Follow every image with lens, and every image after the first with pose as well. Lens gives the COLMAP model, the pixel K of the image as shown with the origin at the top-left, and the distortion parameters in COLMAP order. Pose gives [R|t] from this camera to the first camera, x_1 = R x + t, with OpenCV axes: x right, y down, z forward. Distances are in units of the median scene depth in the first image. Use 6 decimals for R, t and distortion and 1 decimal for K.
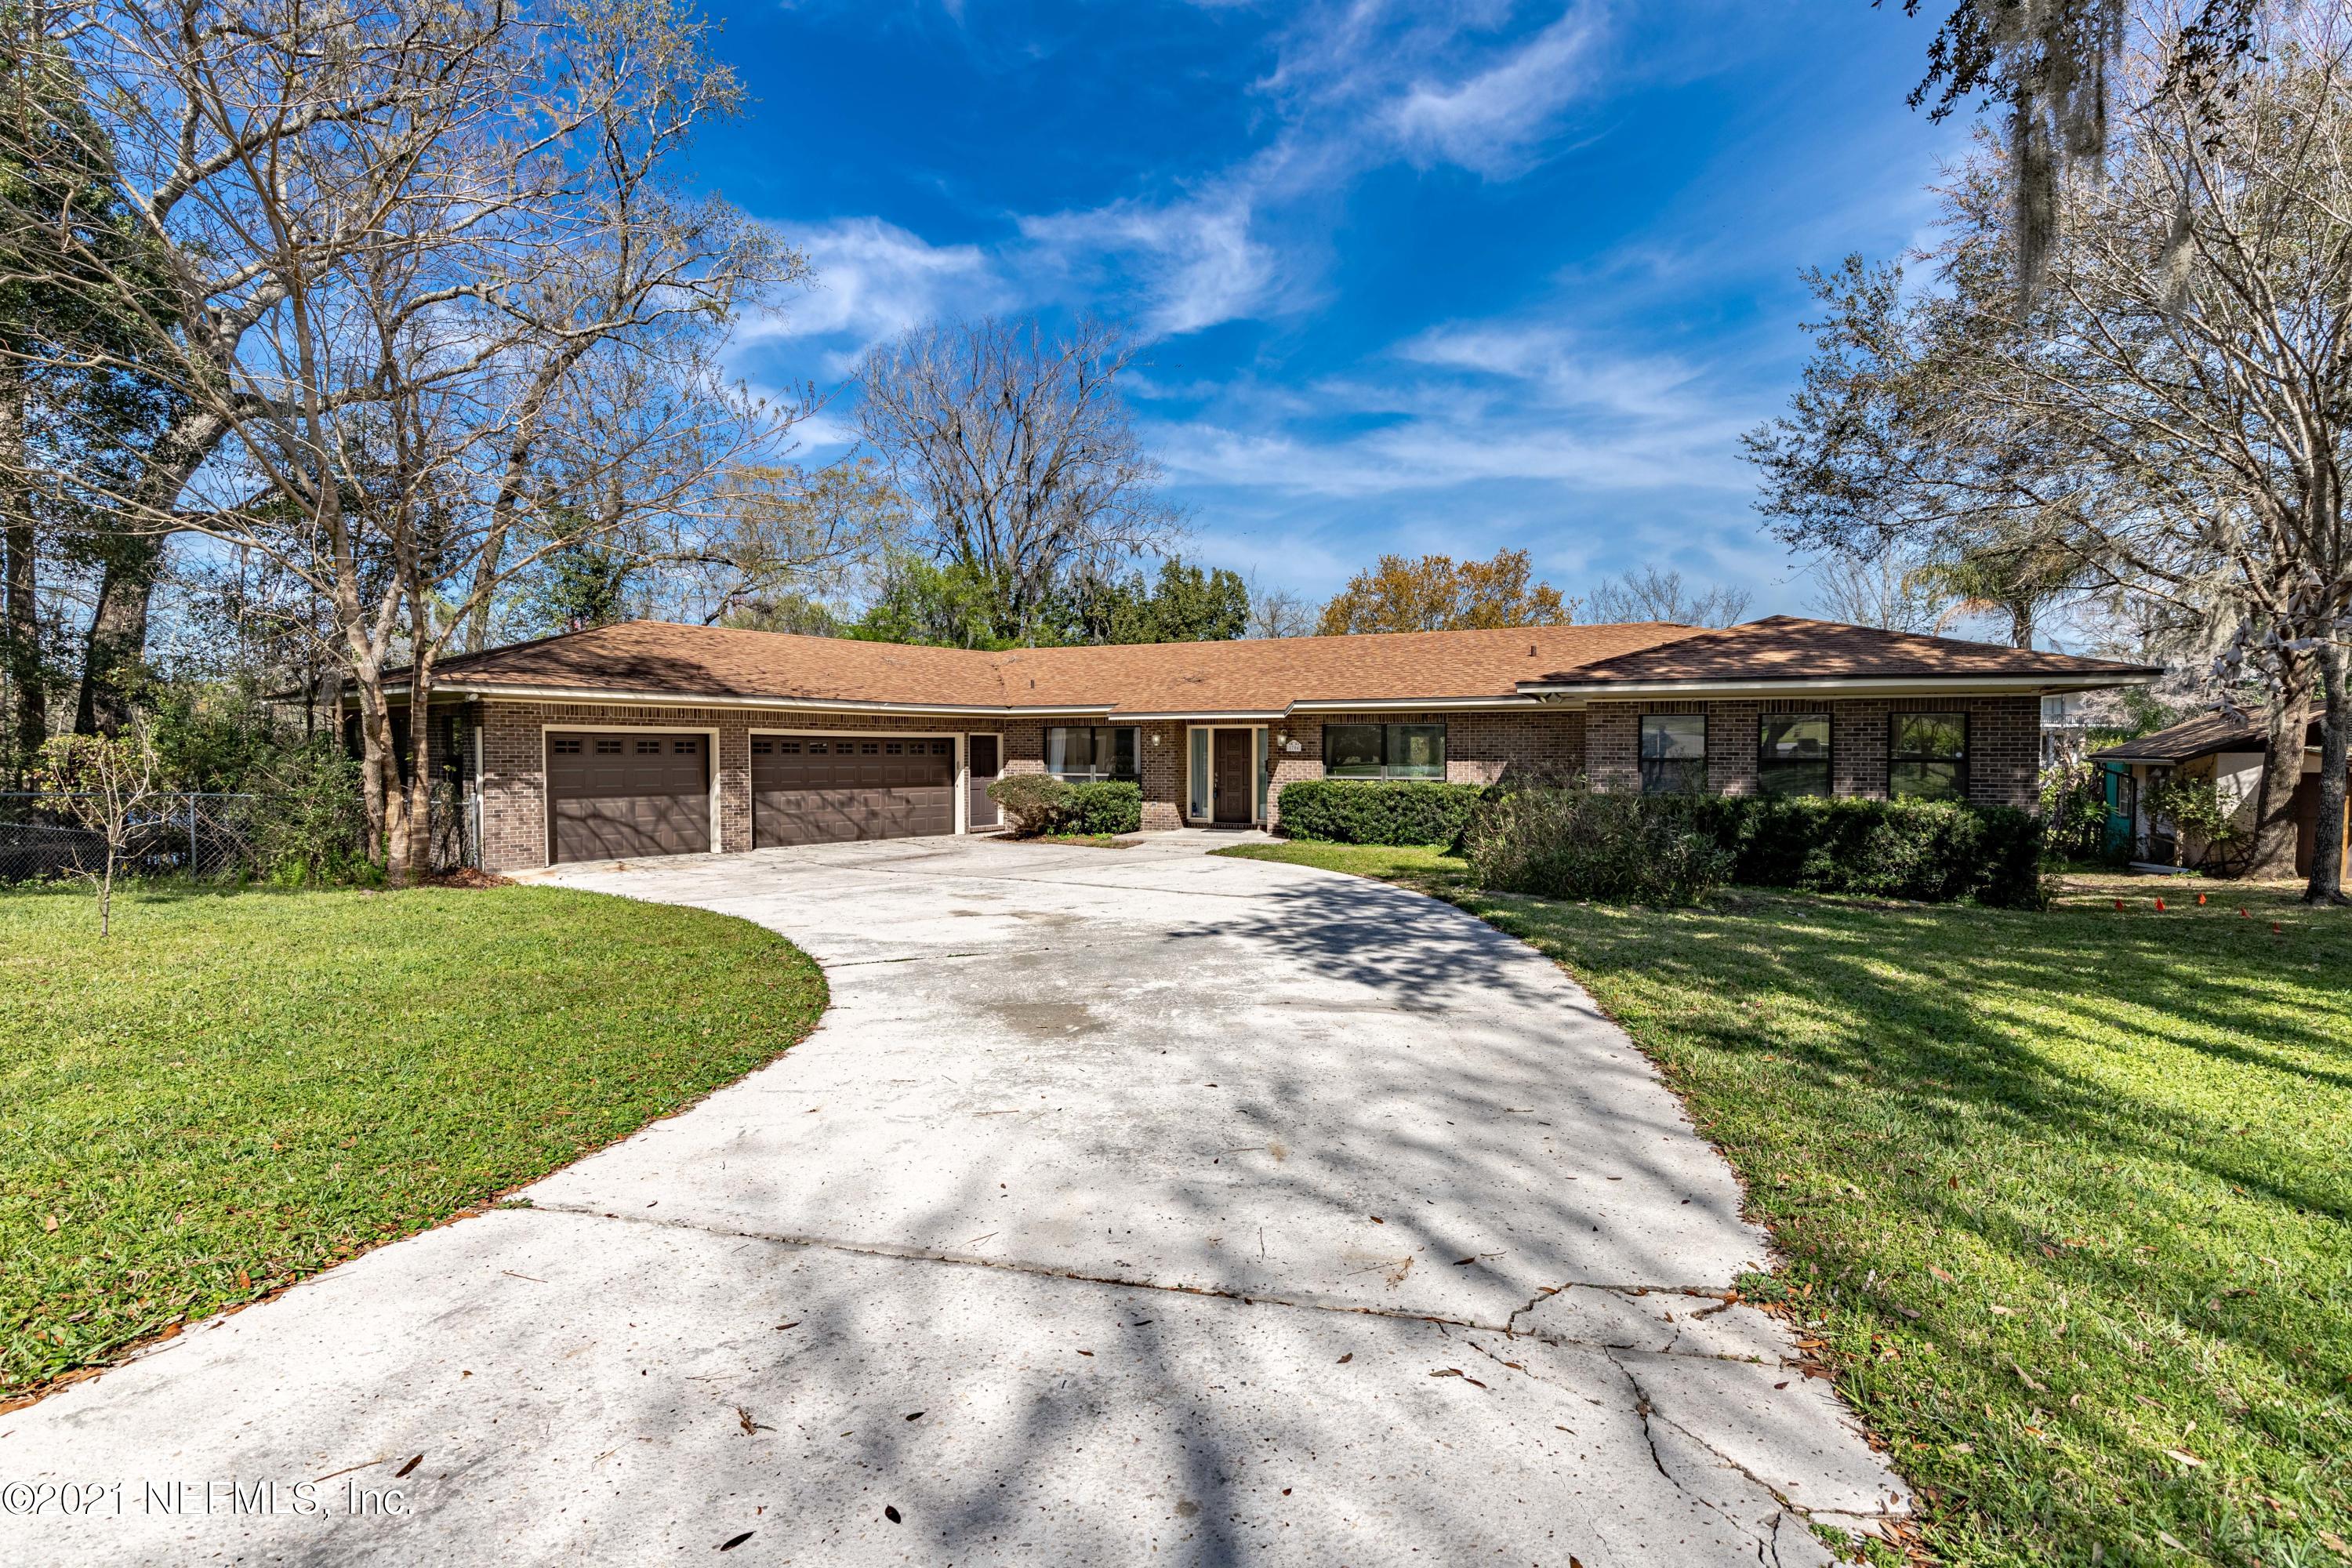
lens RADIAL K [[1055.0, 0, 1187.4], [0, 1055.0, 771.7], [0, 0, 1]] dist [0.000409, 0.000089]
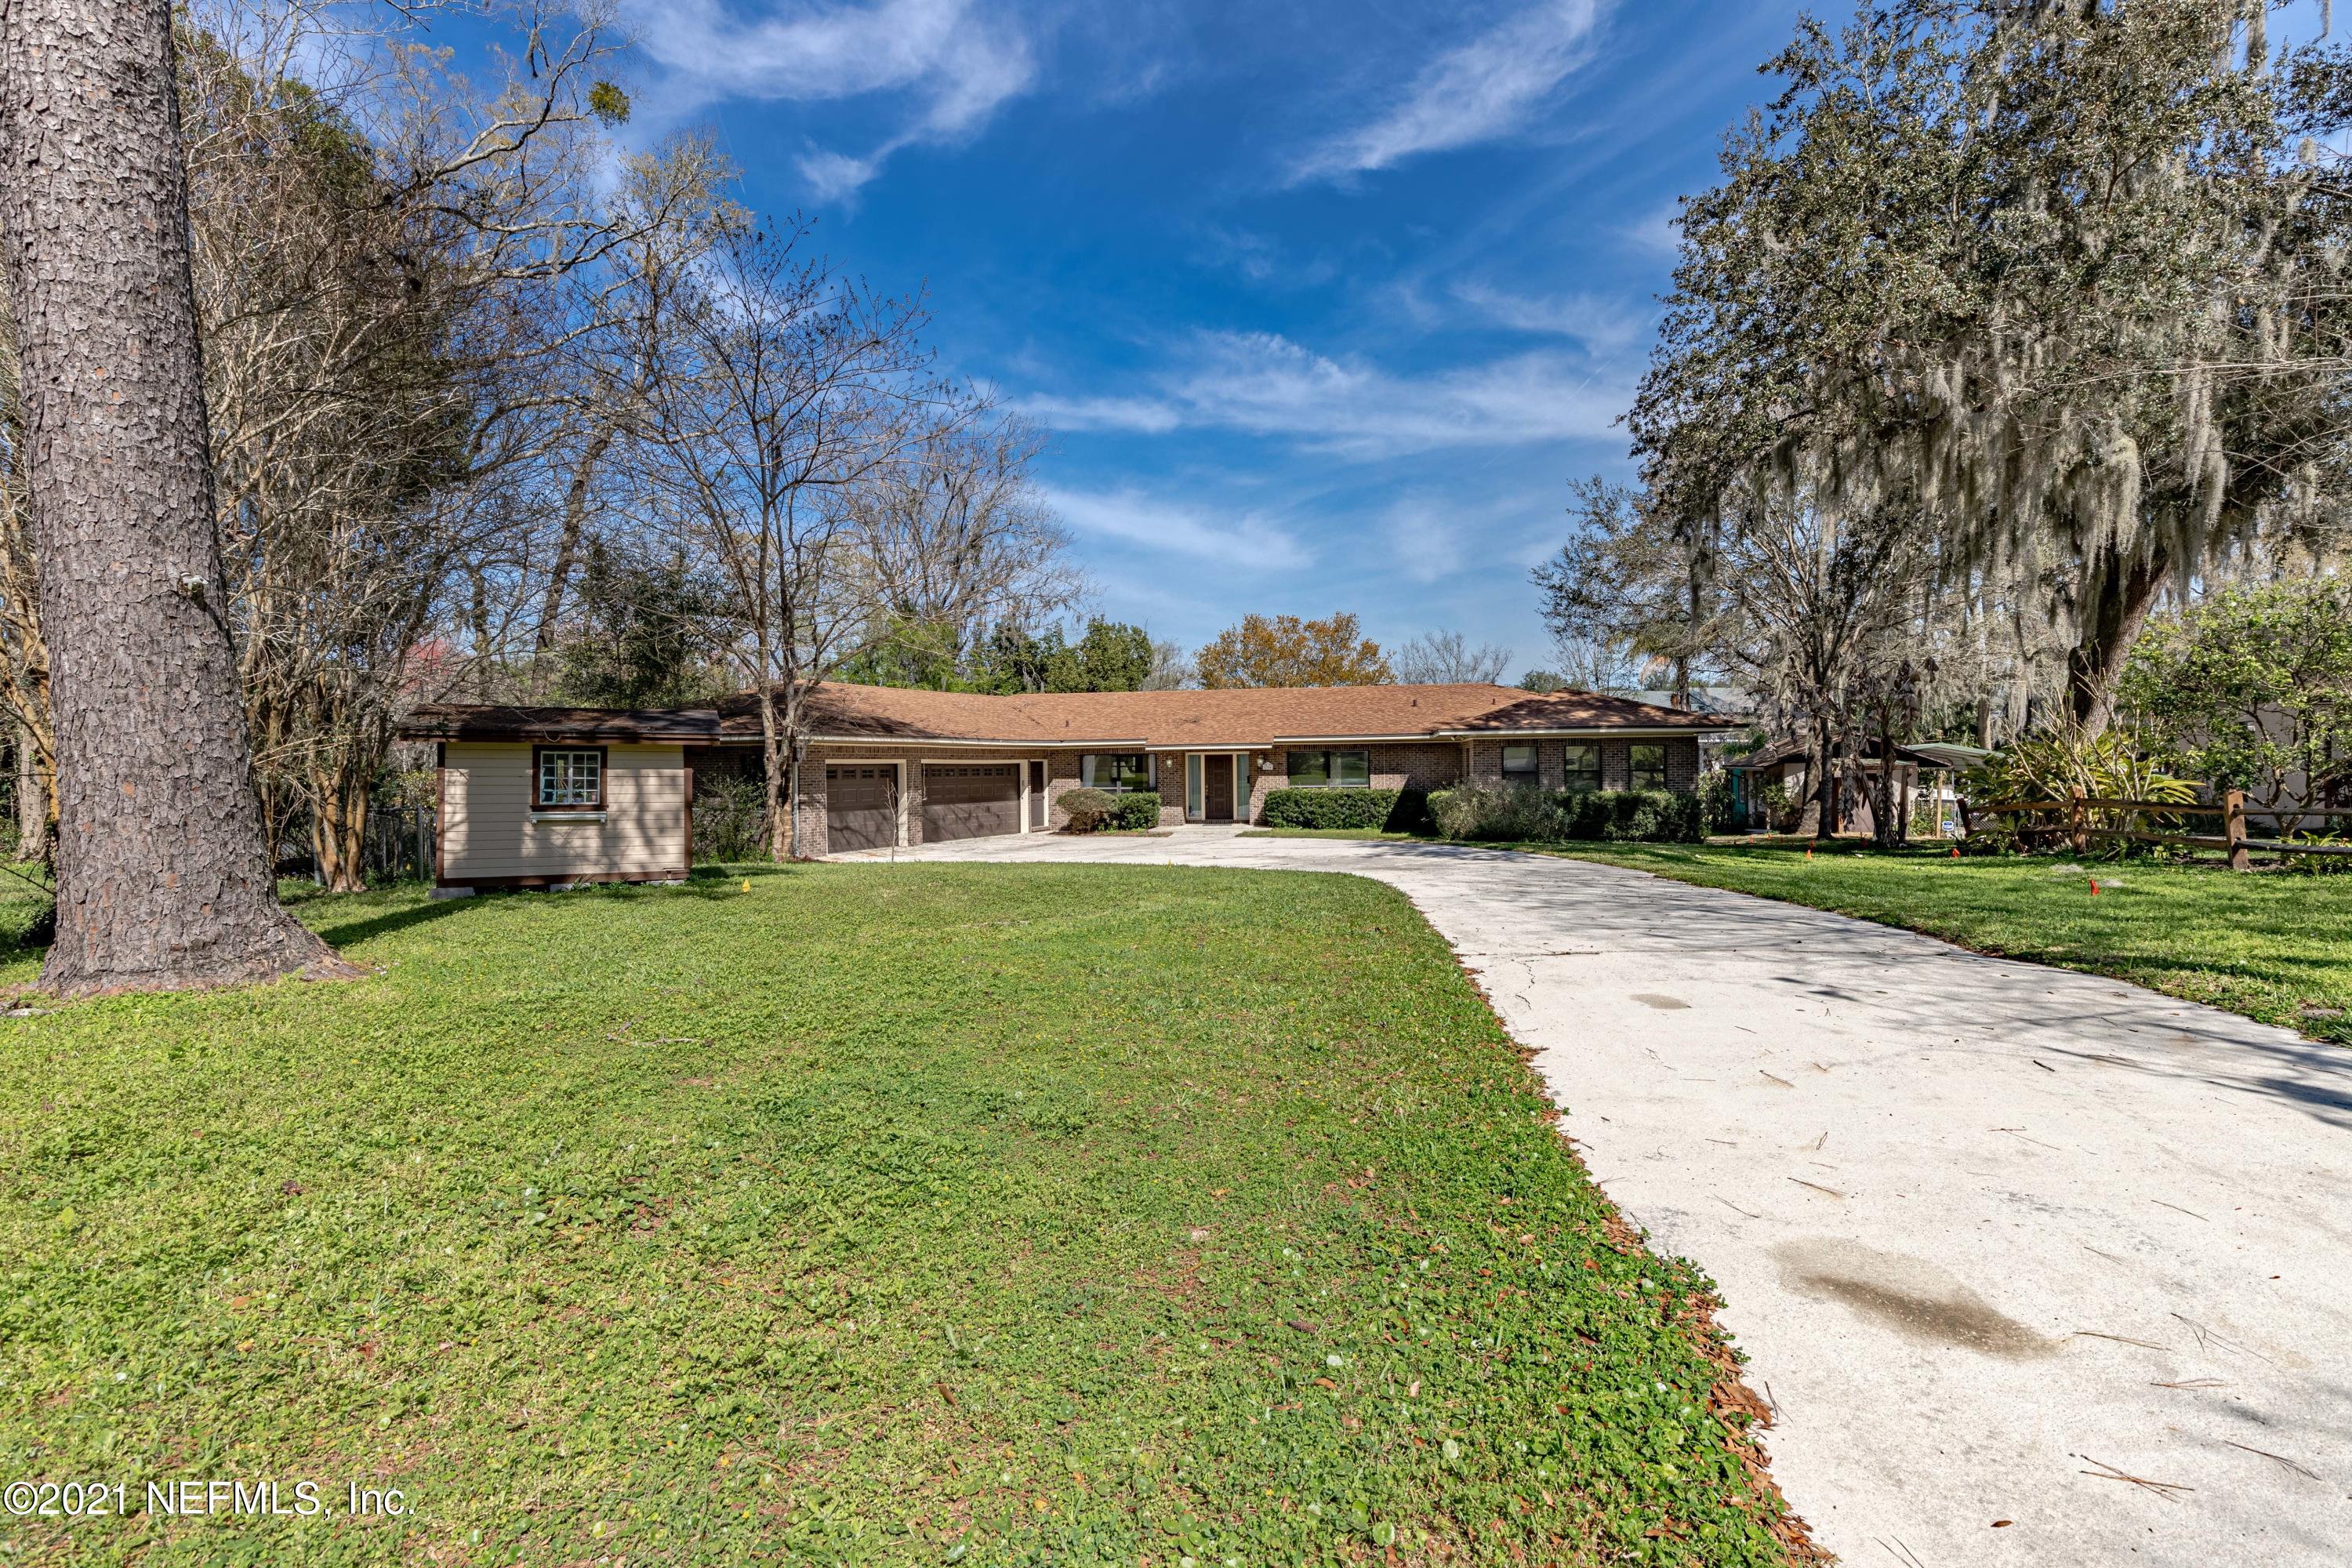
lens RADIAL K [[1055.0, 0, 1187.4], [0, 1055.0, 771.7], [0, 0, 1]] dist [0.000409, 0.000089]
pose [[0.973011, -0.014624, 0.230293, -0.357899], [0.018196, 0.999745, -0.013395, 0.001253], [-0.230038, 0.017224, 0.973029, -0.434044]]
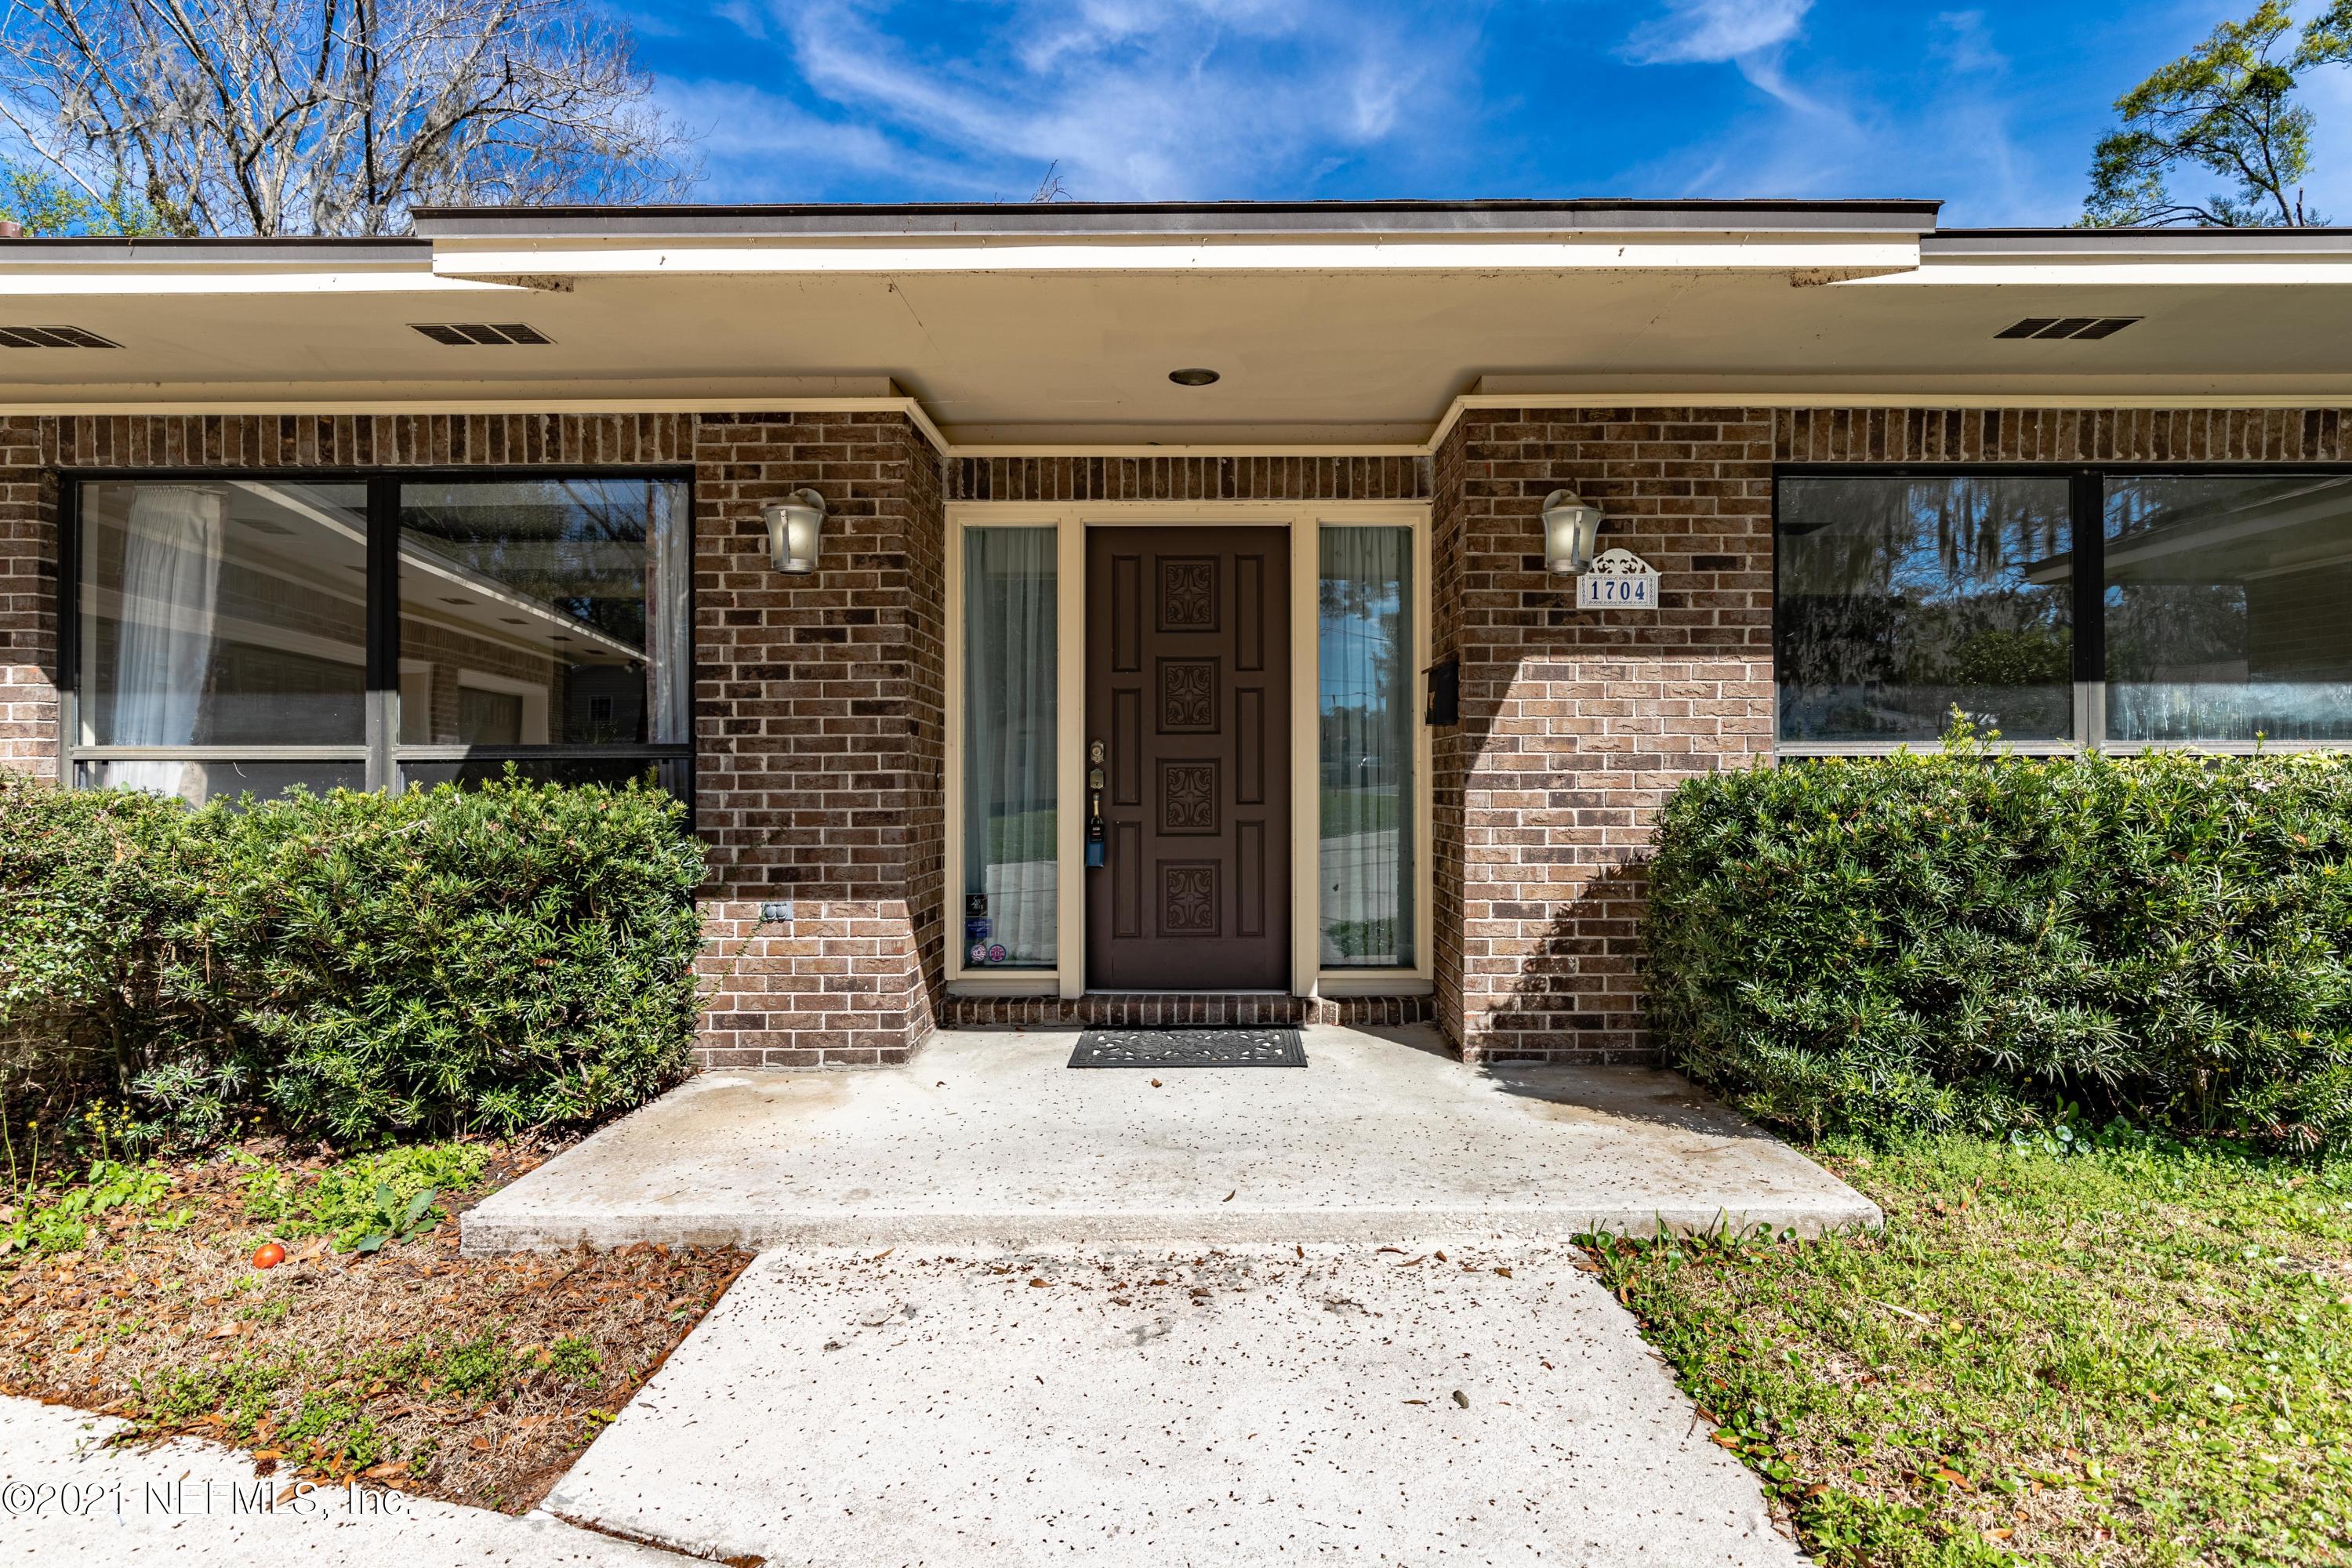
lens RADIAL K [[1189.8, 0, 1211.9], [0, 1189.8, 782.1], [0, 0, 1]] dist [0.000749, -0.000917]
pose [[0.918569, -0.002251, 0.395255, -0.046026], [0.010385, 0.999776, -0.018442, 0.014104], [-0.395125, 0.021045, 0.918386, 0.845089]]
